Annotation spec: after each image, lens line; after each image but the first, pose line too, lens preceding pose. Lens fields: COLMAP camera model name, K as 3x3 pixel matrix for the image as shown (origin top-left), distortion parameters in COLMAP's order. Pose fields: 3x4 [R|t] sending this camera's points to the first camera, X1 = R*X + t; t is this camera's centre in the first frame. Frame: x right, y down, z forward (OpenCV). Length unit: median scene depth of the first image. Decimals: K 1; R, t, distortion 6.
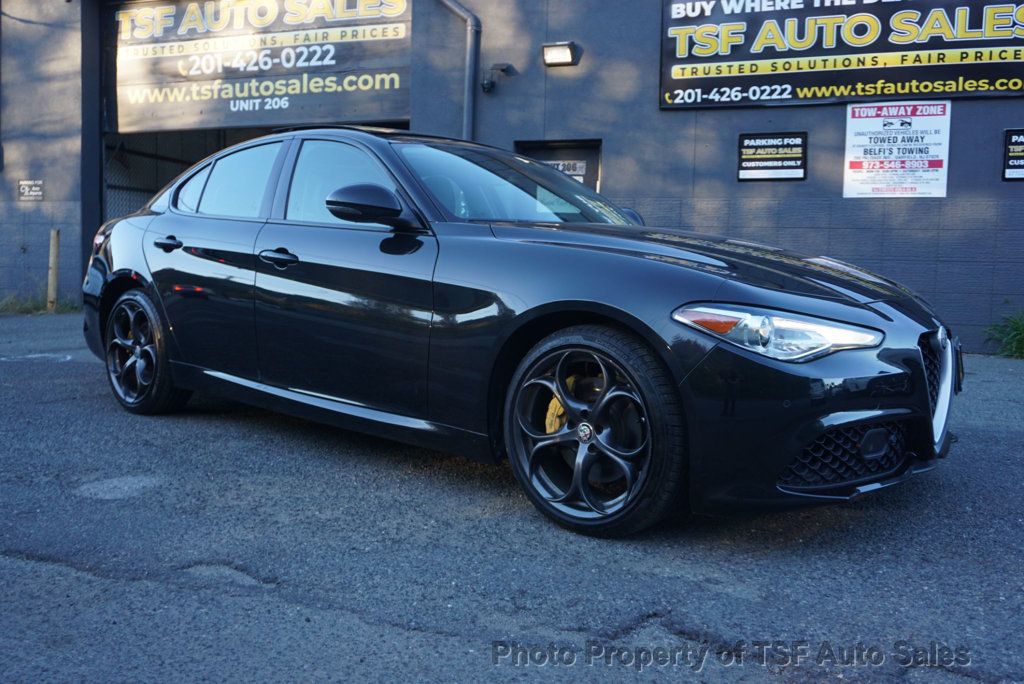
lens RADIAL K [[898.3, 0, 539.8], [0, 898.3, 345.1], [0, 0, 1]] dist [-0.063937, 0.036948]
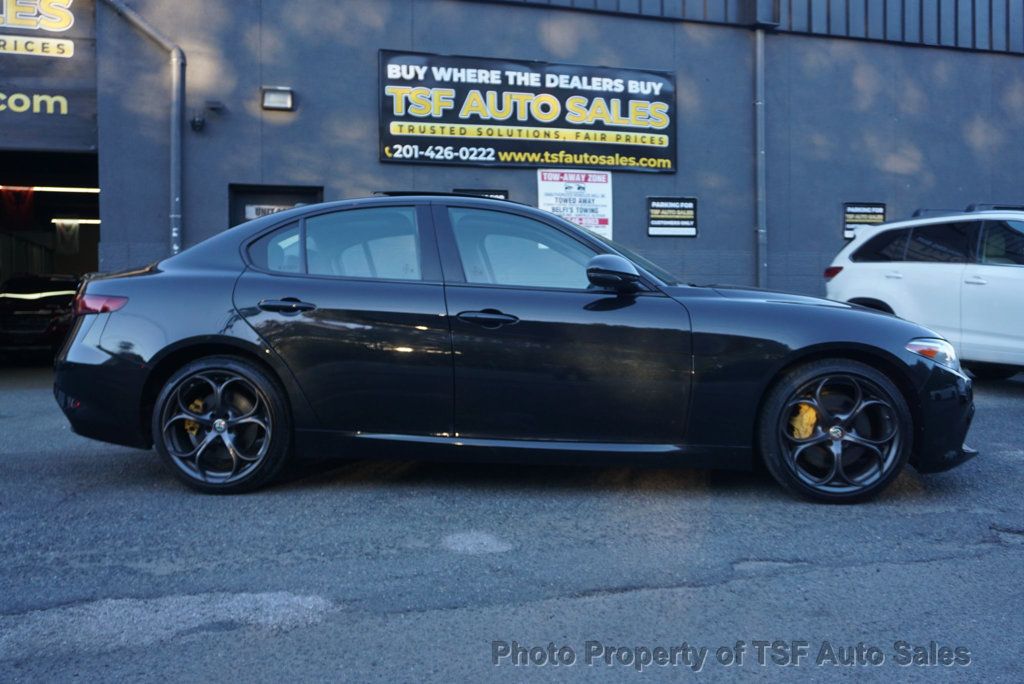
lens RADIAL K [[898.3, 0, 476.6], [0, 898.3, 365.2], [0, 0, 1]] dist [-0.063937, 0.036948]
pose [[0.804090, -0.062702, 0.591192, -0.448432], [0.074155, 0.997235, 0.004908, -0.021453], [-0.589865, 0.039894, 0.806516, 0.092977]]
